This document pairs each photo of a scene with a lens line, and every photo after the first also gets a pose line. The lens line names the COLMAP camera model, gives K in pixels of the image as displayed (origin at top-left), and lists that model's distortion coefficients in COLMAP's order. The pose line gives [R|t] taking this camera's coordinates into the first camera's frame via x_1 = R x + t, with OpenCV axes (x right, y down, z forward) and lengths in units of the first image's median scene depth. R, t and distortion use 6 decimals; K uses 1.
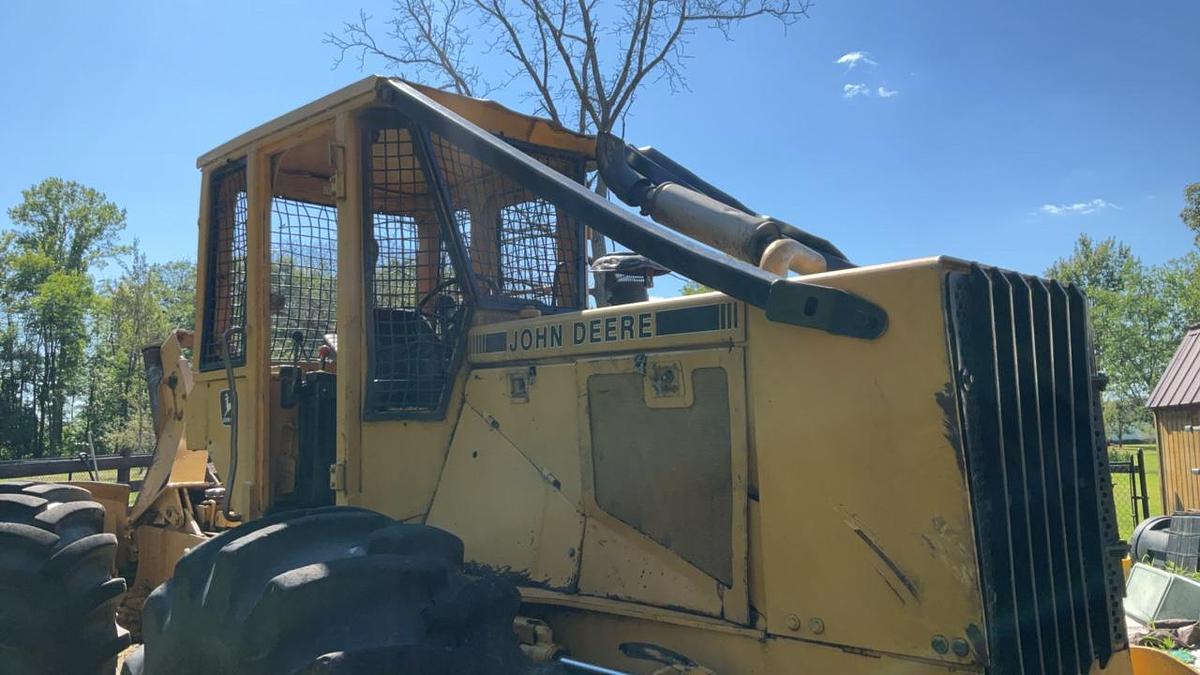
lens RADIAL K [[952.5, 0, 594.0], [0, 952.5, 331.8], [0, 0, 1]] dist [0.098725, -0.190868]
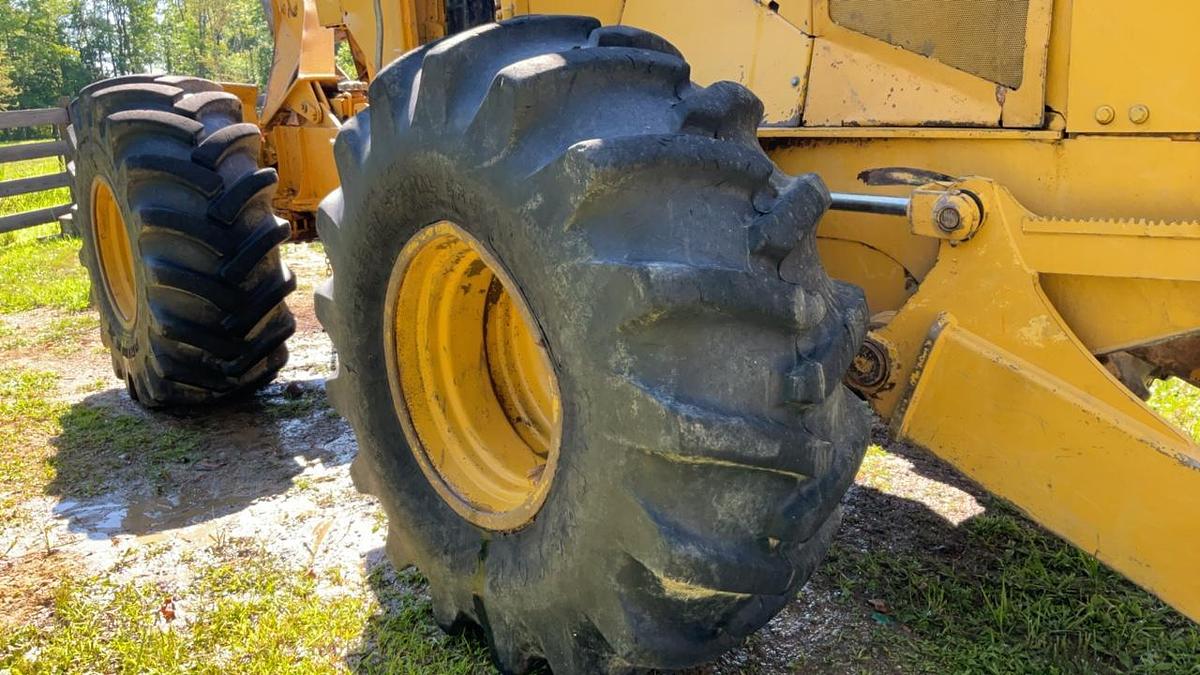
lens RADIAL K [[952.5, 0, 594.0], [0, 952.5, 331.8], [0, 0, 1]] dist [0.098725, -0.190868]
pose [[0.996666, -0.008987, -0.081099, -0.116629], [0.036207, 0.939413, 0.340870, 0.119310], [0.073122, -0.342670, 0.936606, 0.076578]]
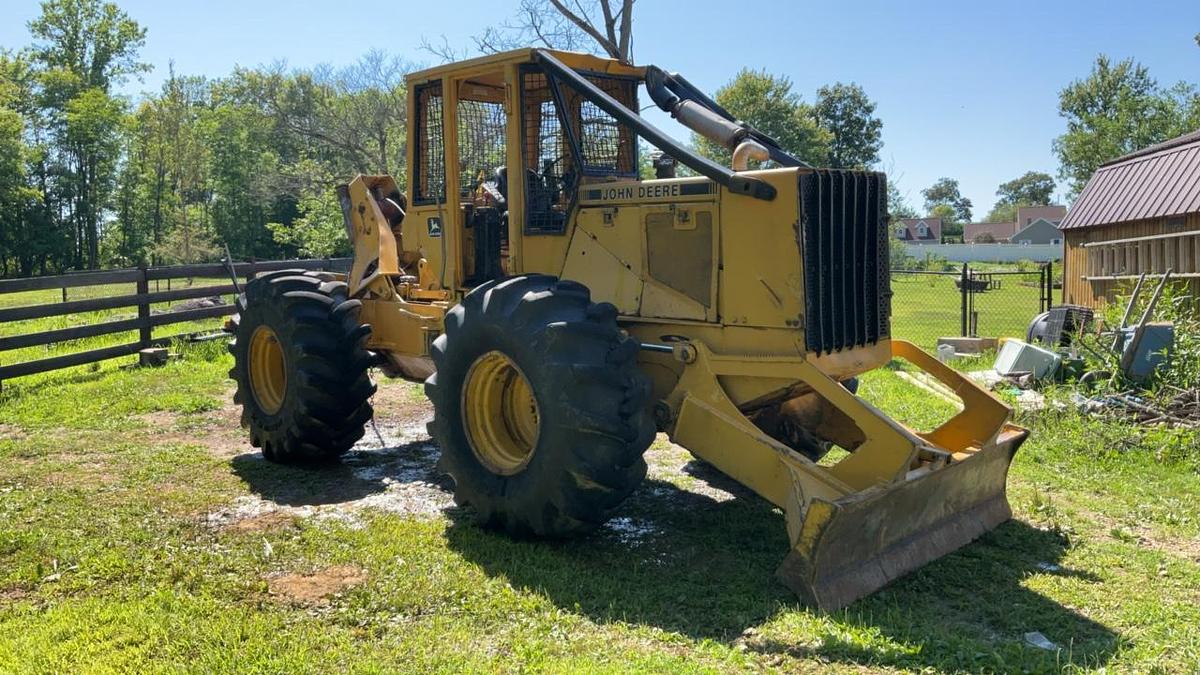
lens RADIAL K [[952.5, 0, 594.0], [0, 952.5, 331.8], [0, 0, 1]] dist [0.098725, -0.190868]
pose [[0.999903, 0.007581, -0.011697, -0.078720], [-0.005256, 0.982276, 0.187364, -0.075707], [0.012910, -0.187284, 0.982221, -0.913031]]
